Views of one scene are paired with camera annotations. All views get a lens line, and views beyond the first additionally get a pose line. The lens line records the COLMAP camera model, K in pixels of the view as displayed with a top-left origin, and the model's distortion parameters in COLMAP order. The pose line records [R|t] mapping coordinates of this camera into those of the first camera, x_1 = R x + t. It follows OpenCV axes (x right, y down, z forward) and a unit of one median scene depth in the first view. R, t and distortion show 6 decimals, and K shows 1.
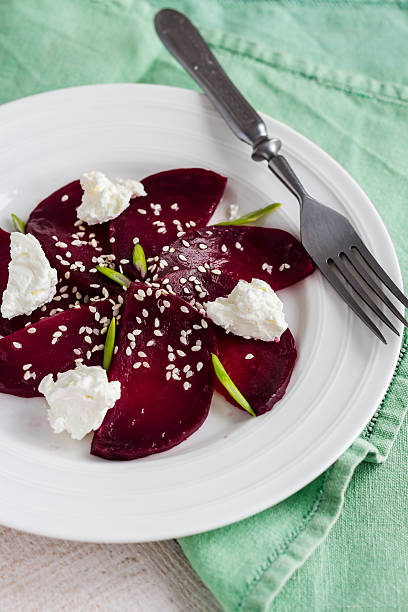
lens RADIAL K [[1502.2, 0, 201.9], [0, 1502.2, 305.2], [0, 0, 1]] dist [-0.042152, 0.000000]
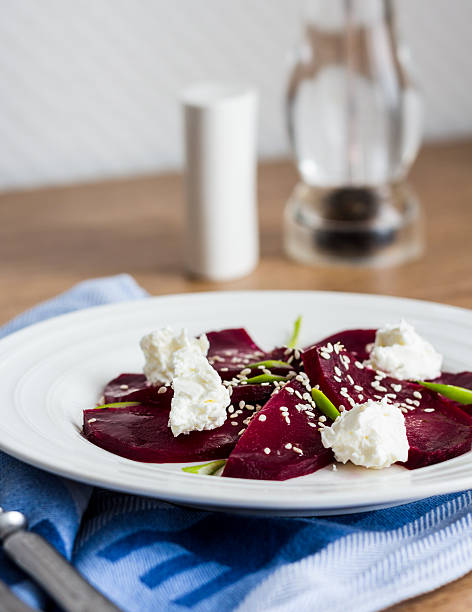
lens RADIAL K [[1884.6, 0, 232.9], [0, 1884.6, 306.2], [0, 0, 1]] dist [-0.088670, 0.000000]
pose [[0.698934, -0.219664, 0.680617, -0.826074], [0.578091, 0.733822, -0.356814, 0.336542], [-0.421072, 0.642848, 0.639879, 0.285170]]
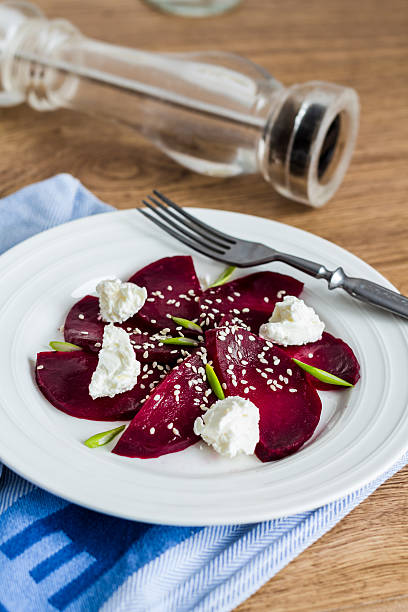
lens RADIAL K [[1502.2, 0, 205.8], [0, 1502.2, 307.1], [0, 0, 1]] dist [-0.042152, 0.000000]
pose [[0.813693, -0.333583, 0.476052, -0.597575], [0.435772, 0.892054, -0.119758, 0.107113], [-0.384715, 0.304896, 0.871225, -0.027685]]
